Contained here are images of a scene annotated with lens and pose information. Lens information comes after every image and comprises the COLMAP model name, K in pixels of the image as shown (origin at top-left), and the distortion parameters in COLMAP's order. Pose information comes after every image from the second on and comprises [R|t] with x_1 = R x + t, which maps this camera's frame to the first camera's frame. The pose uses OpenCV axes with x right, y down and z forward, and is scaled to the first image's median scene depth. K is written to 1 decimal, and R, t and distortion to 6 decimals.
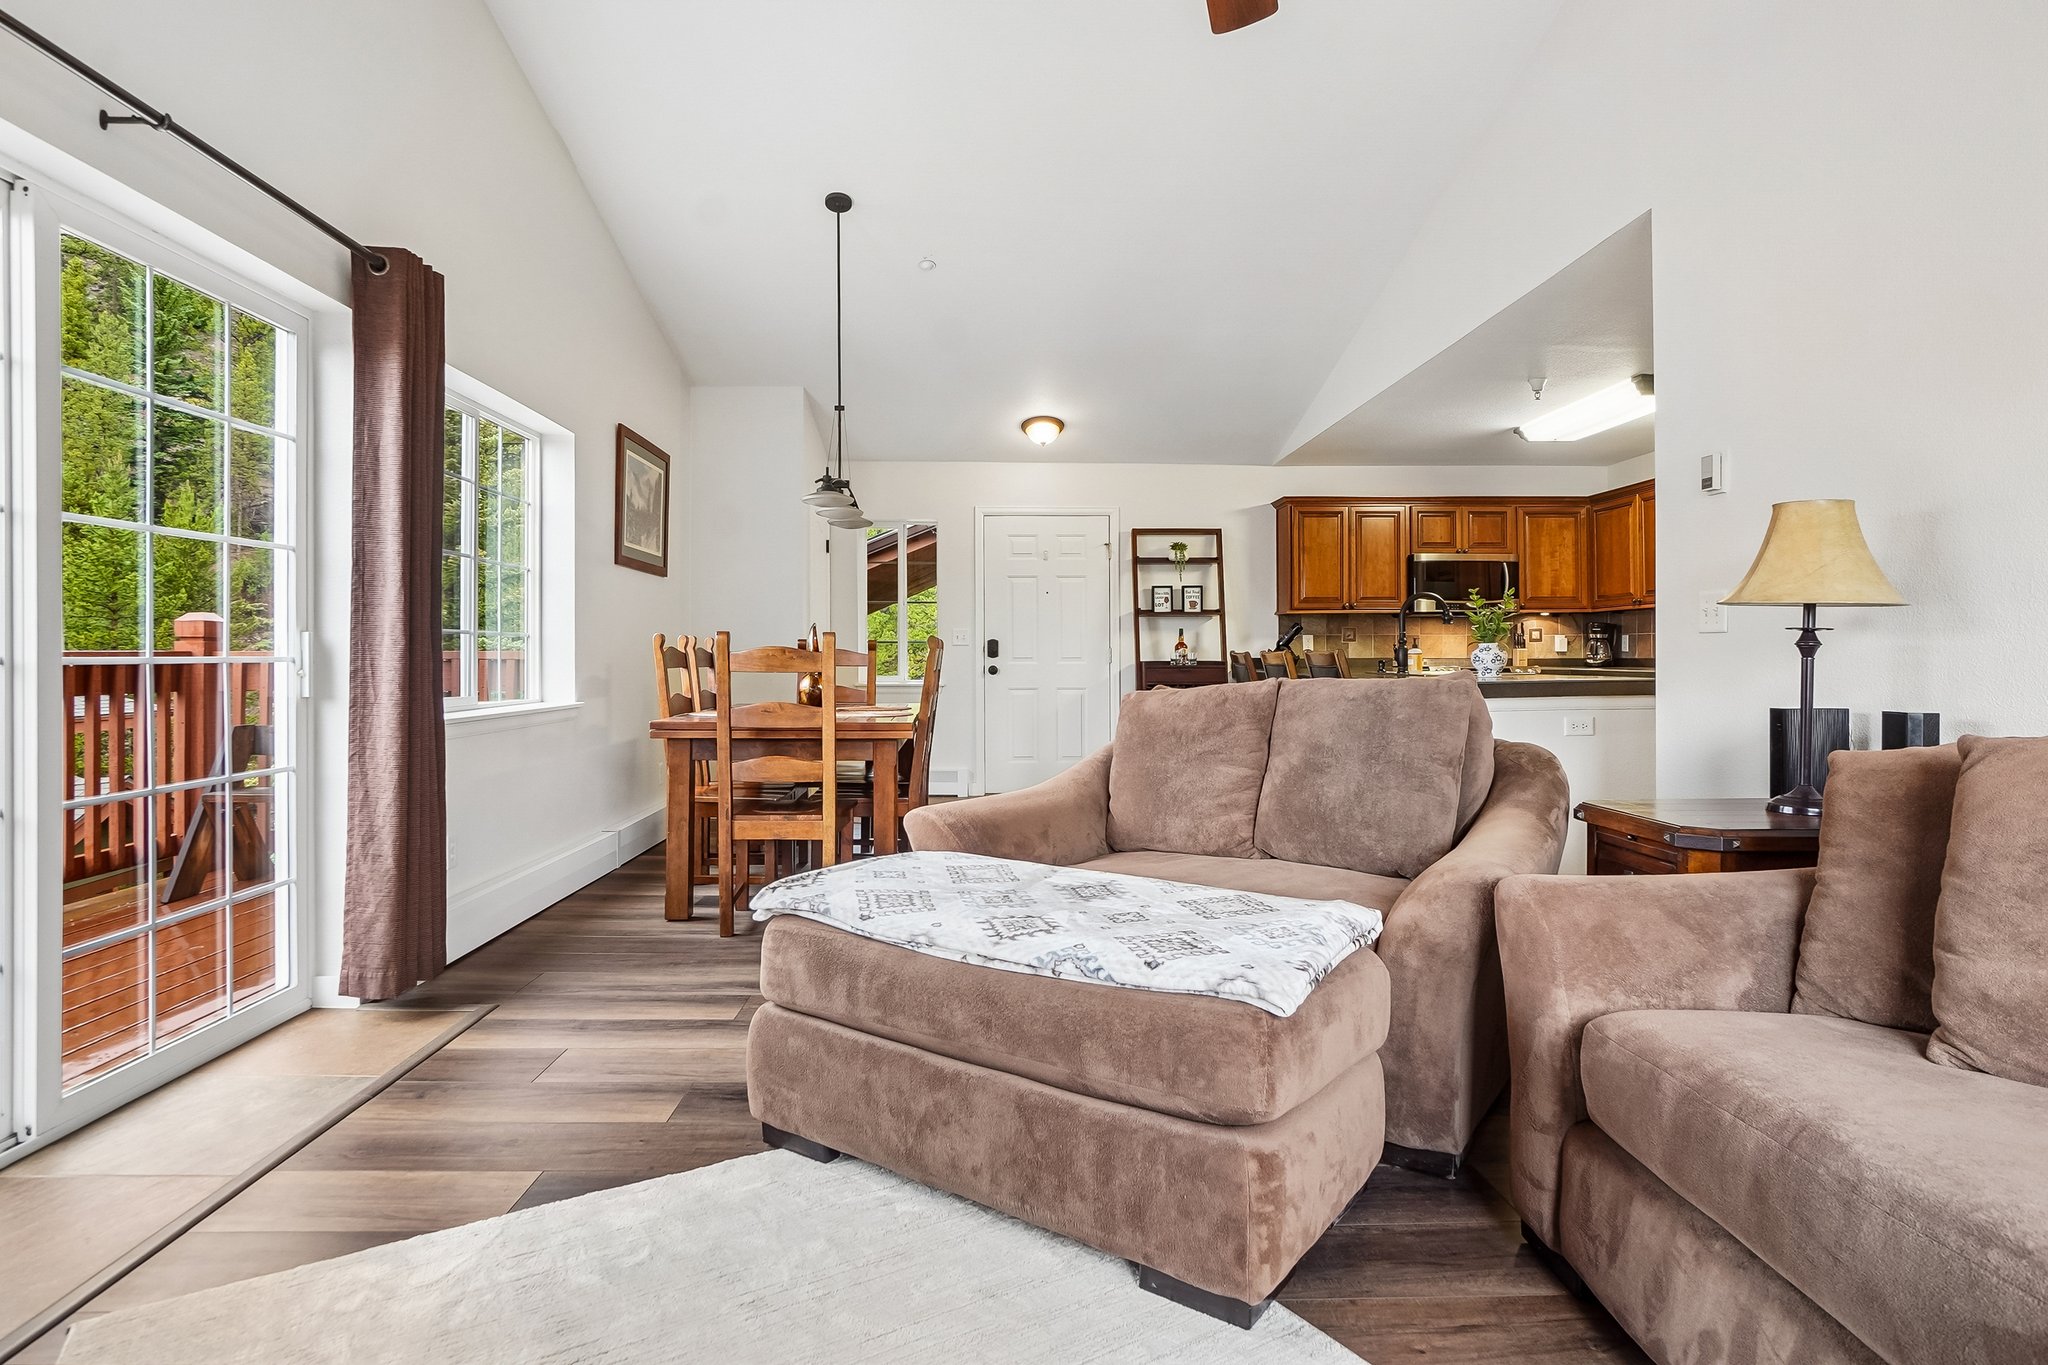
lens RADIAL K [[1064.0, 0, 1002.2], [0, 1064.0, 672.1], [0, 0, 1]] dist [-0.038223, 0.012210]
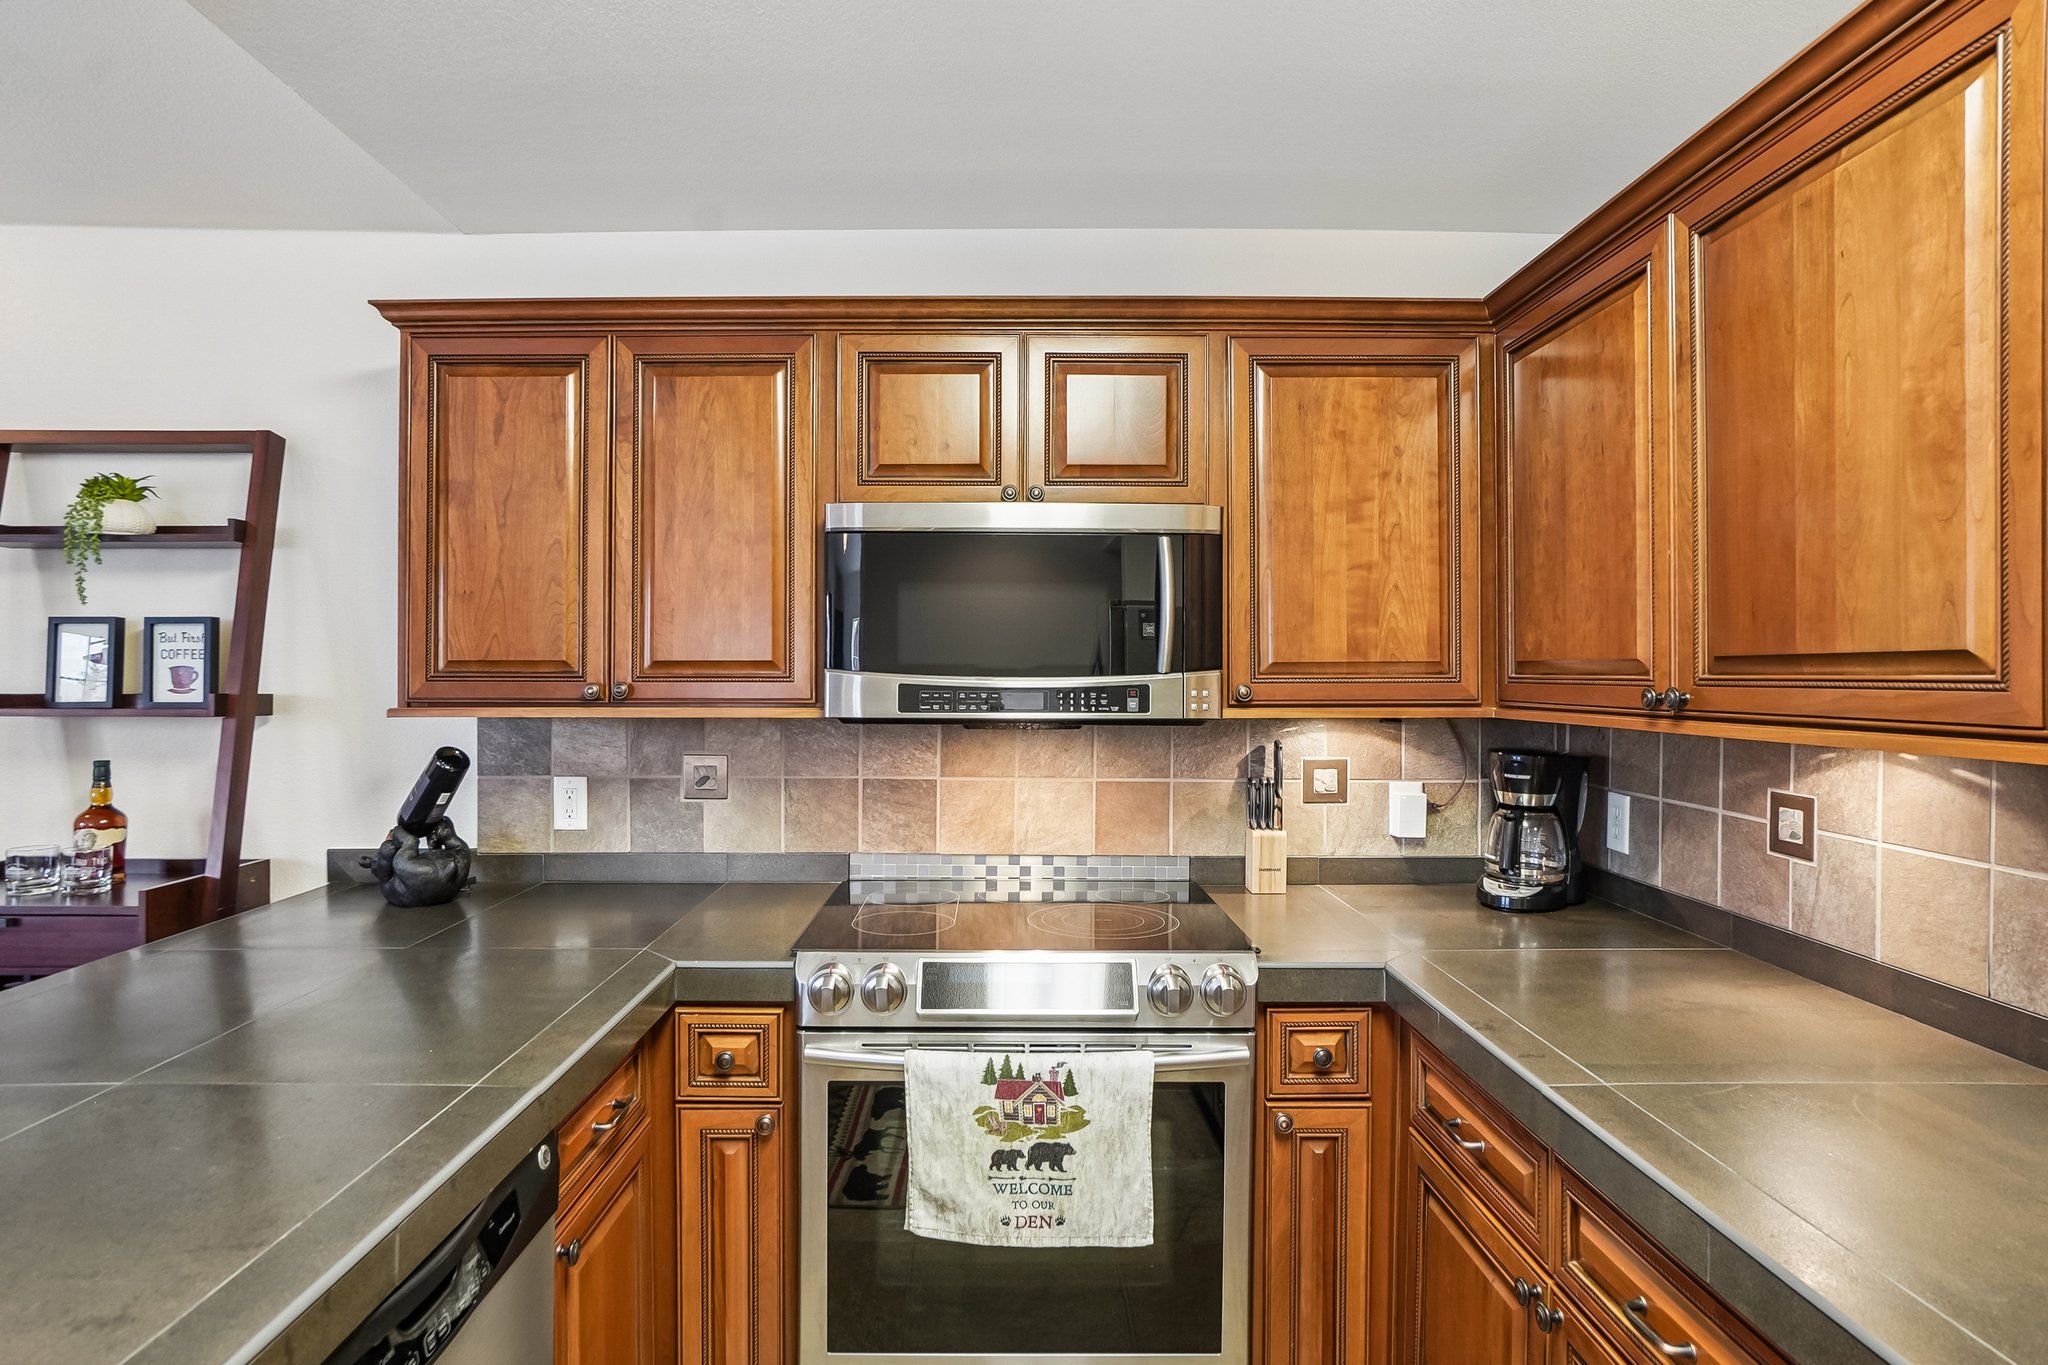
lens RADIAL K [[1064.0, 0, 1002.2], [0, 1064.0, 672.1], [0, 0, 1]] dist [-0.038223, 0.012210]
pose [[0.999952, 0.005993, -0.007714, 0.423649], [-0.006076, 0.999924, -0.010739, -0.064103], [0.007649, 0.010786, 0.999913, 0.707398]]
